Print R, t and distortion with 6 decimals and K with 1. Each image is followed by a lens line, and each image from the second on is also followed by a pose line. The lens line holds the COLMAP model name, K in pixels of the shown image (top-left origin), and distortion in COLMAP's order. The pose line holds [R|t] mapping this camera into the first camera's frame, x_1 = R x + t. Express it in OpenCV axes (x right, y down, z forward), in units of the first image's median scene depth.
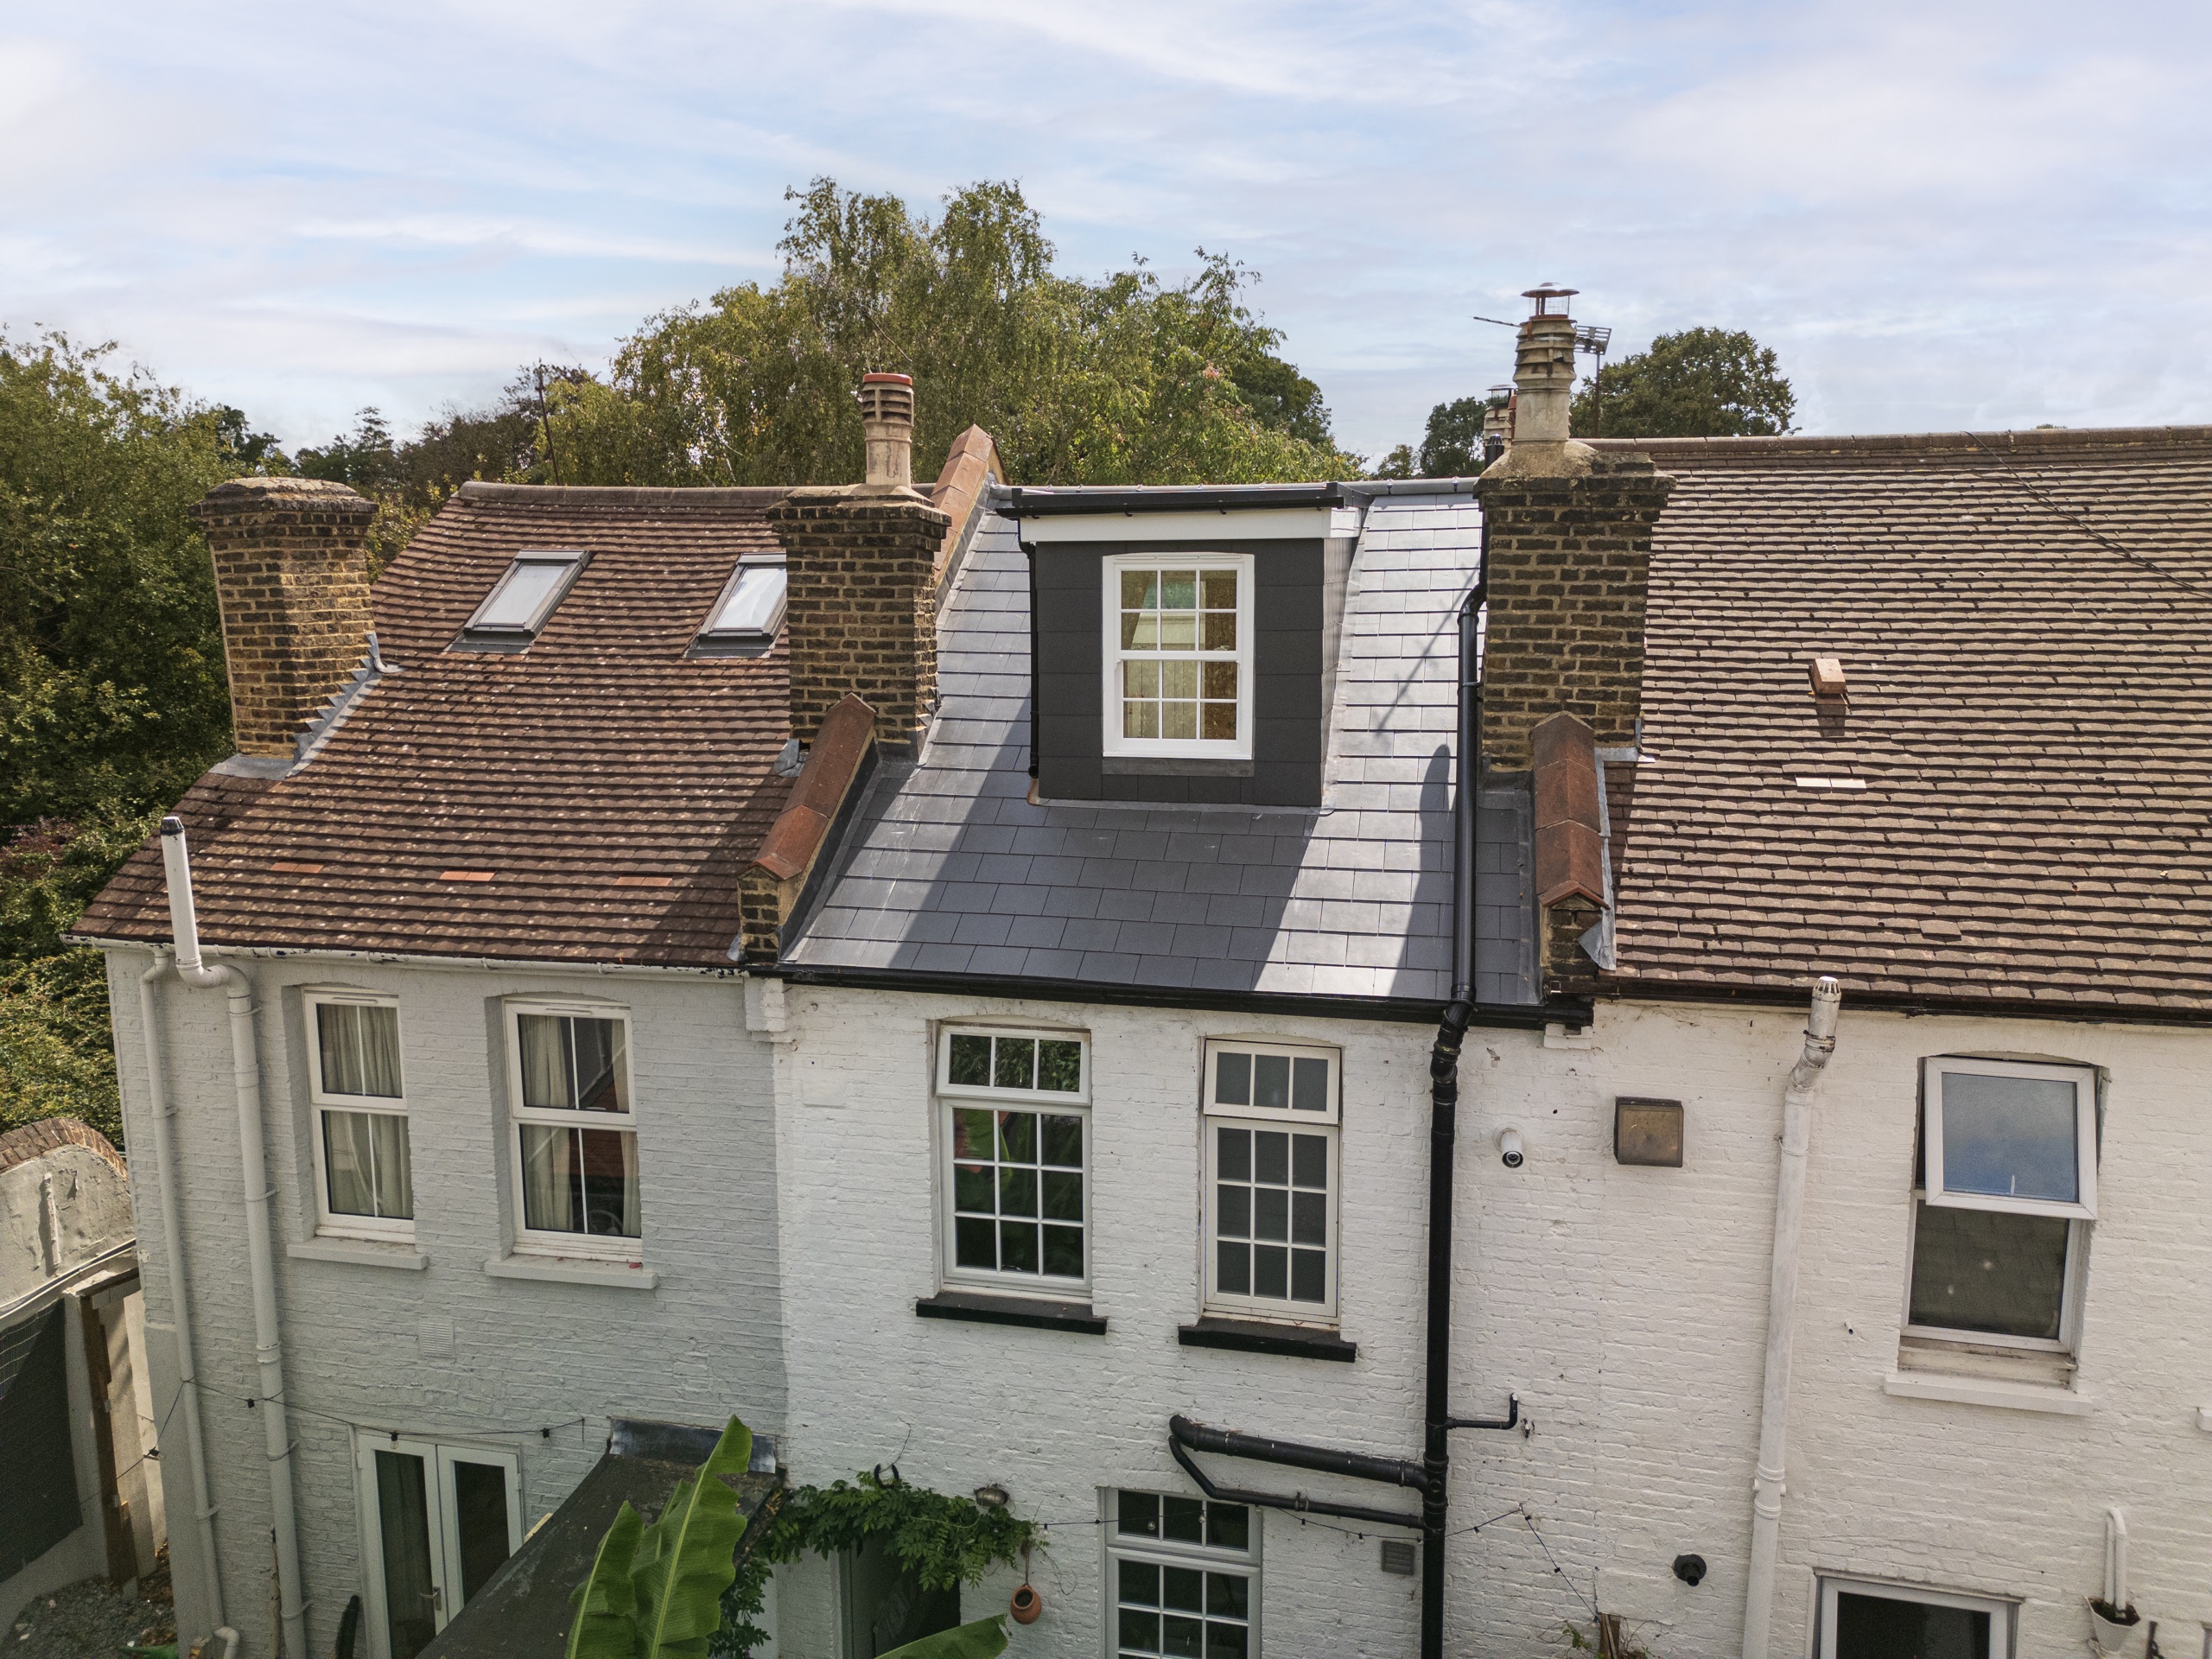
lens RADIAL K [[1537.5, 0, 1112.2], [0, 1537.5, 815.3], [0, 0, 1]] dist [0.053823, -0.053727]
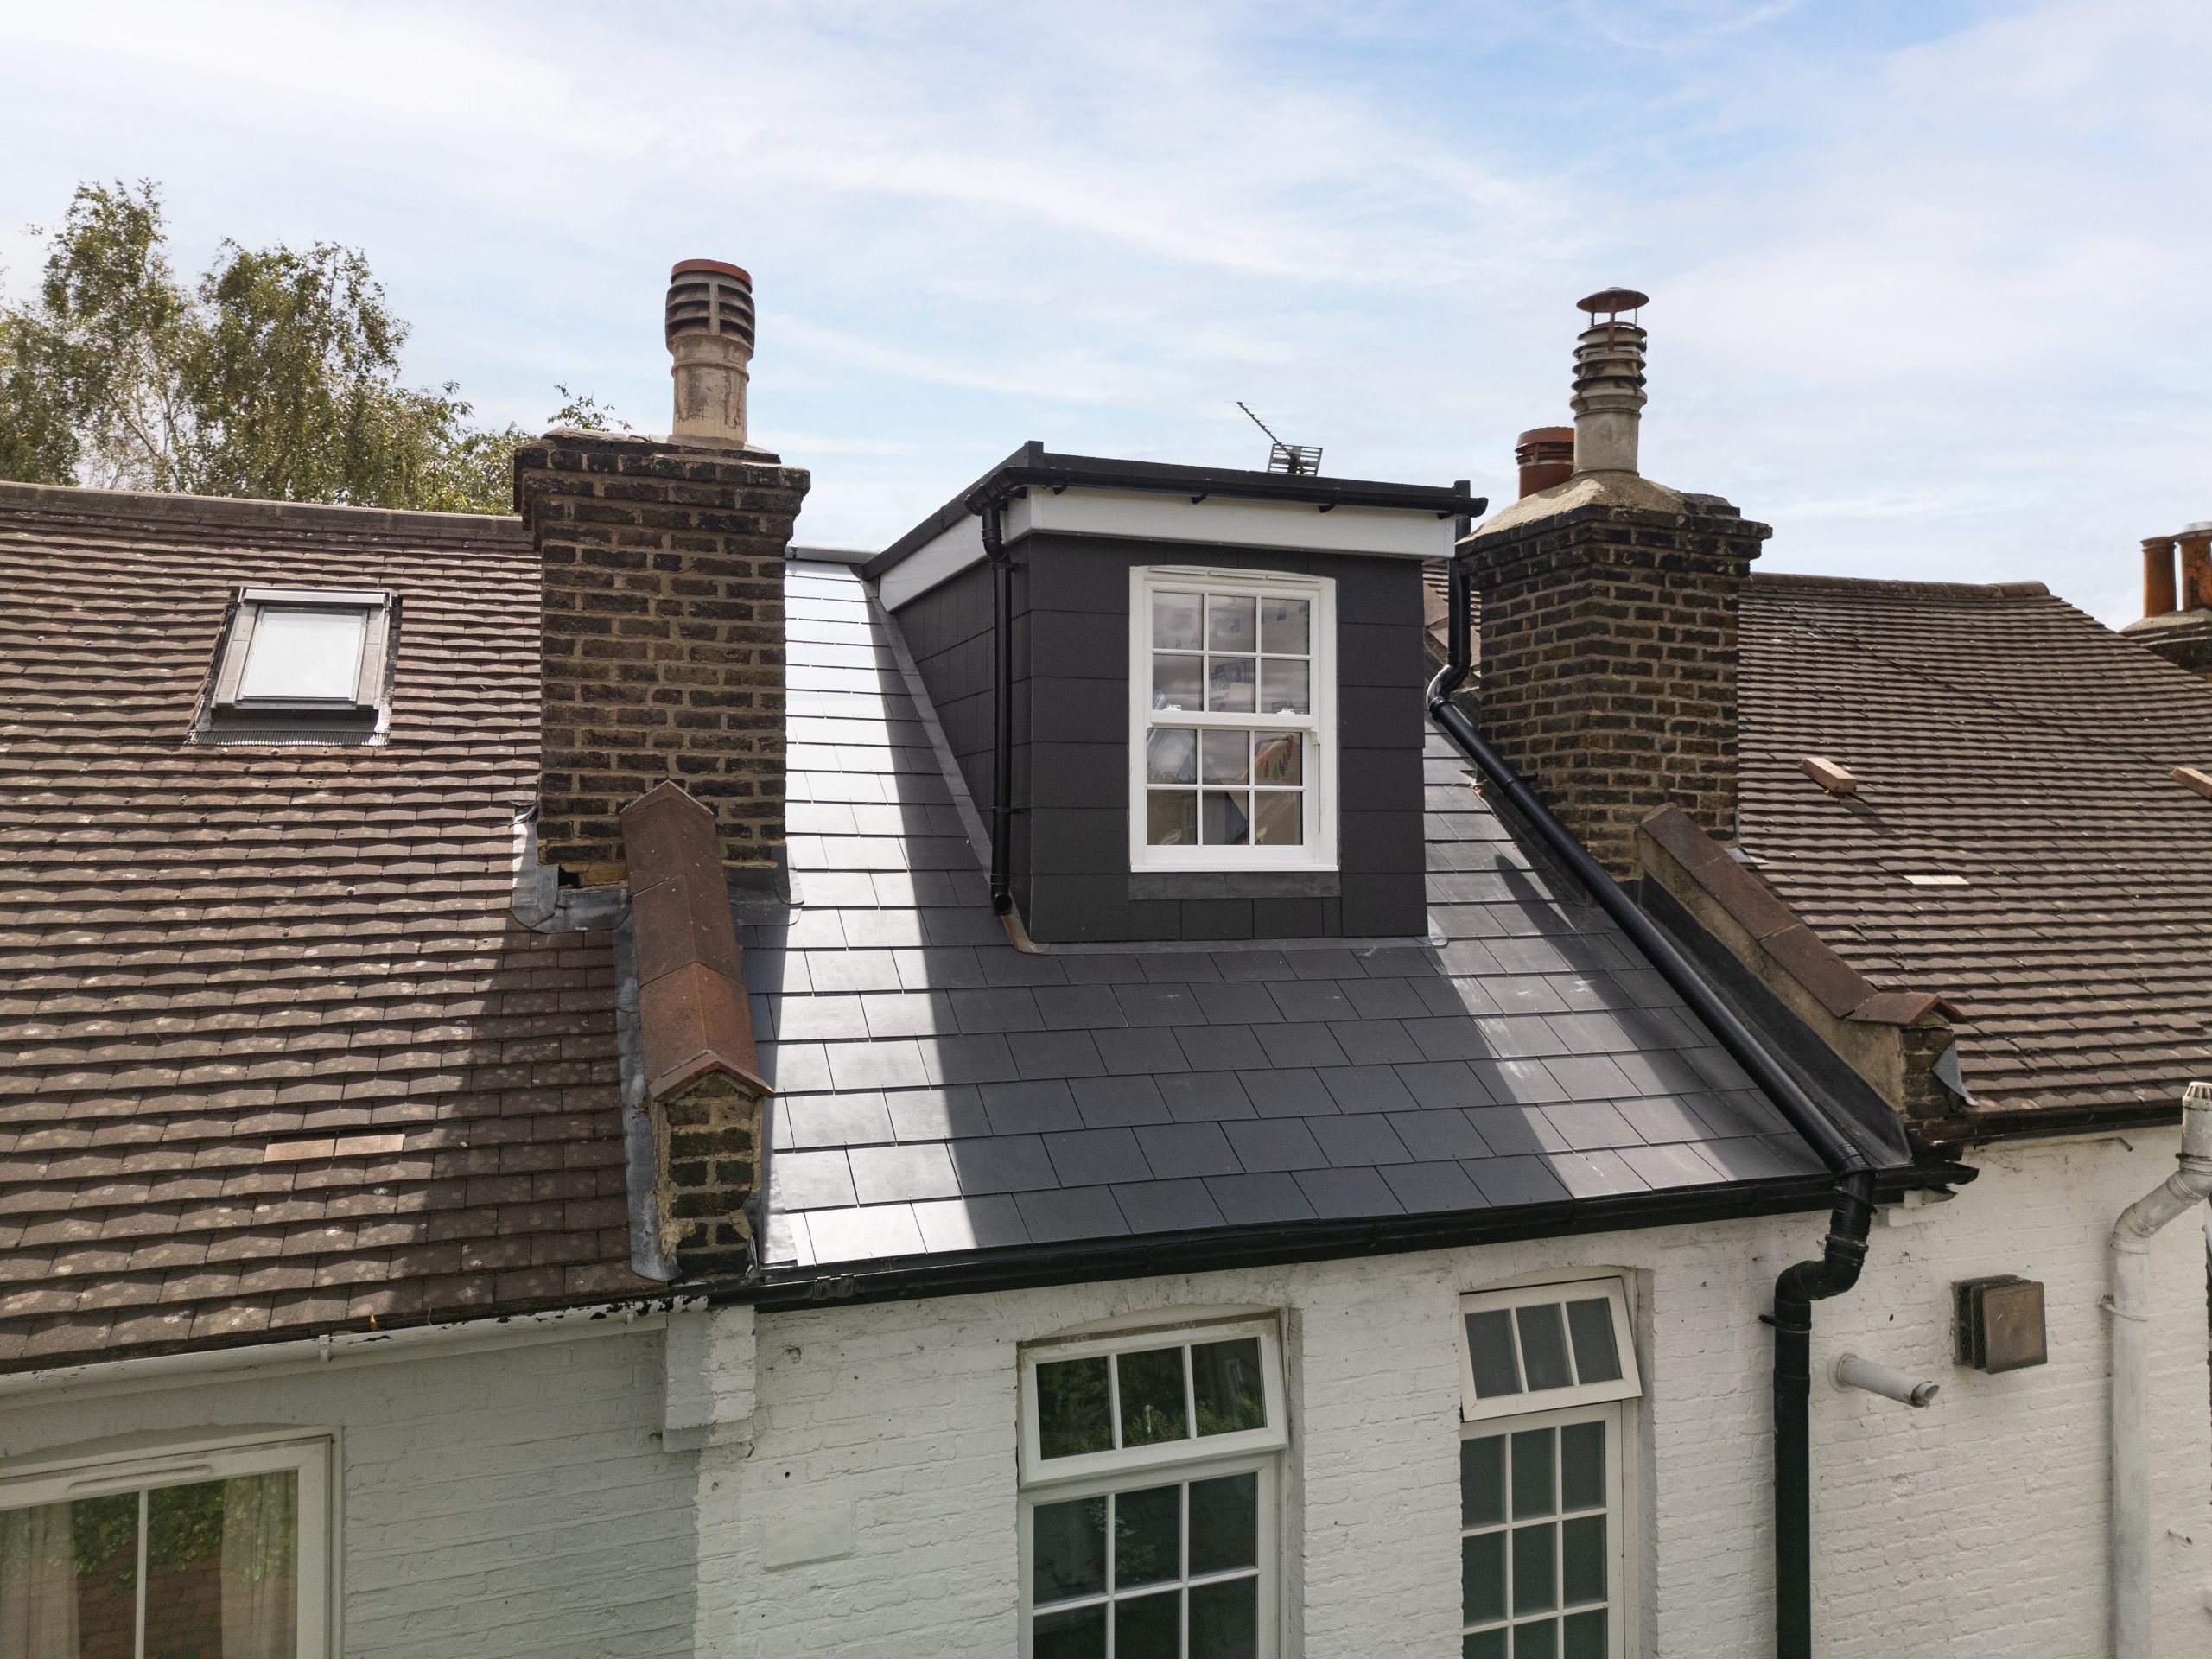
lens RADIAL K [[1537.5, 0, 1112.2], [0, 1537.5, 815.3], [0, 0, 1]] dist [0.053823, -0.053727]
pose [[0.839961, 0.014166, 0.542461, -0.382126], [0.080619, 0.985308, -0.150564, 0.035736], [-0.536624, 0.170201, 0.826478, 0.500181]]
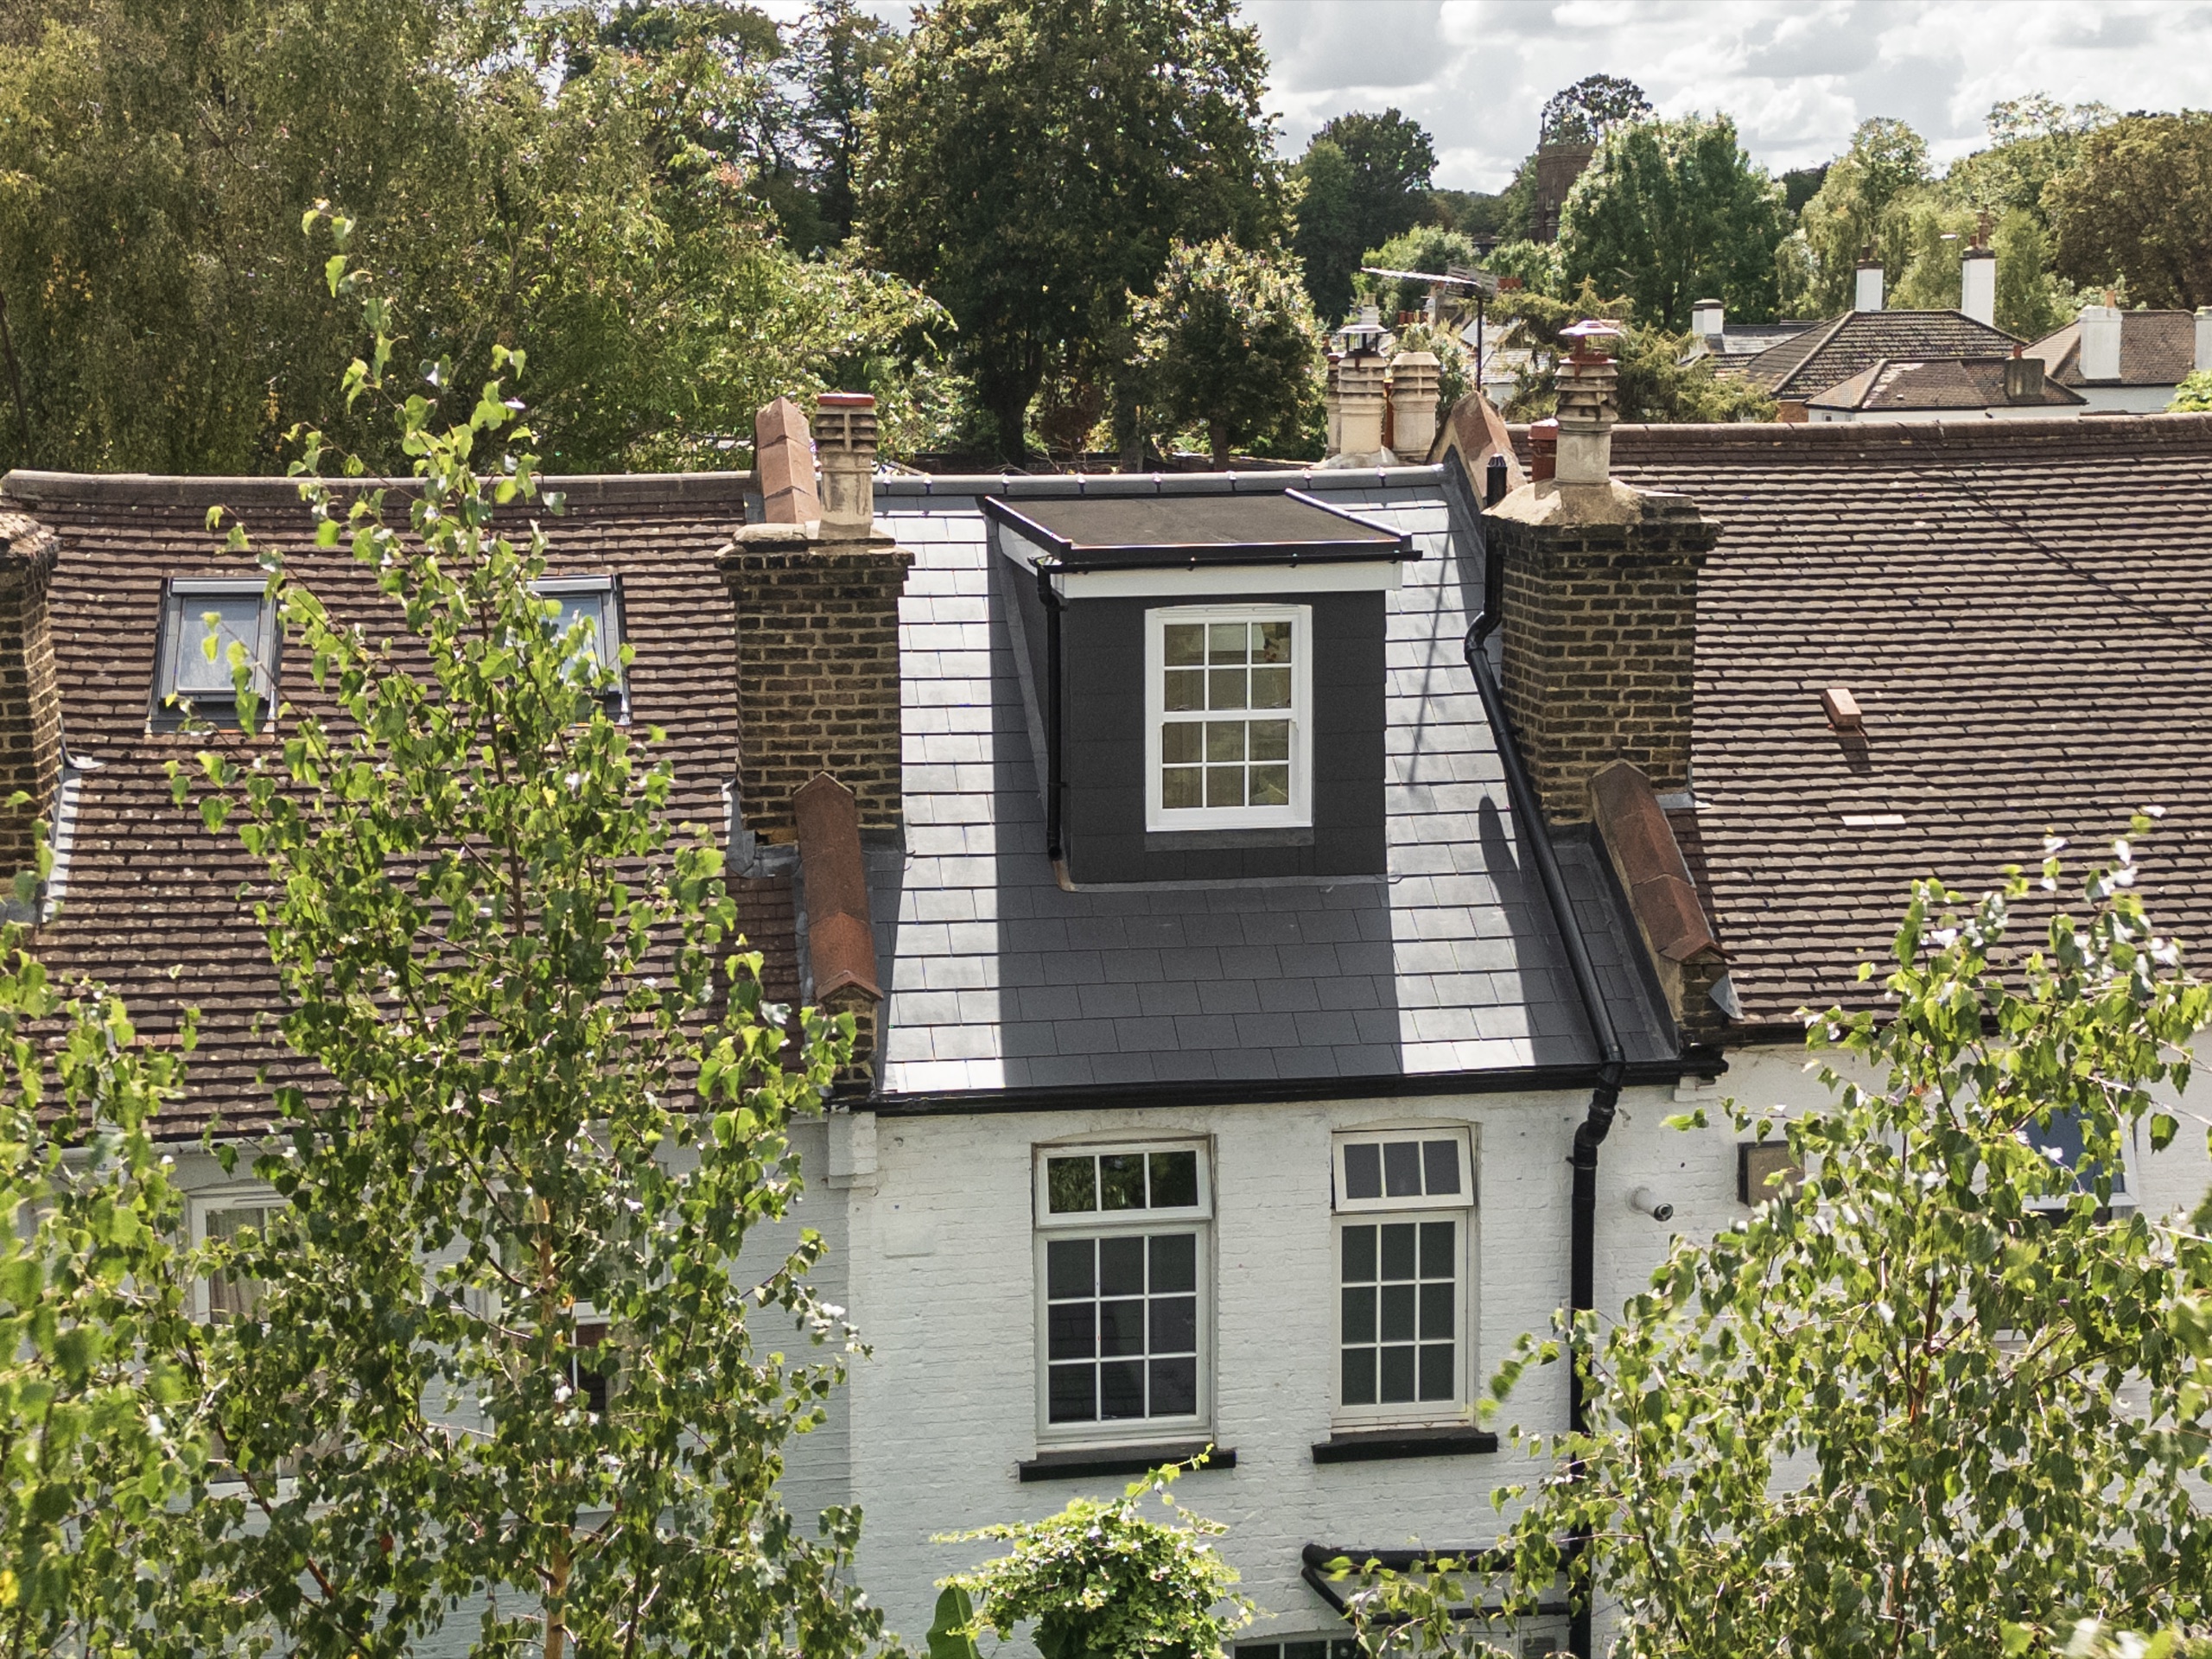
lens RADIAL K [[3080.3, 0, 1102.1], [0, 3080.3, 762.7], [0, 0, 1]] dist [0.158369, -0.571347]
pose [[0.930448, -0.054375, 0.362367, -0.711664], [0.060054, 0.998185, -0.004416, -0.076443], [-0.361470, 0.025870, 0.932025, -0.684774]]
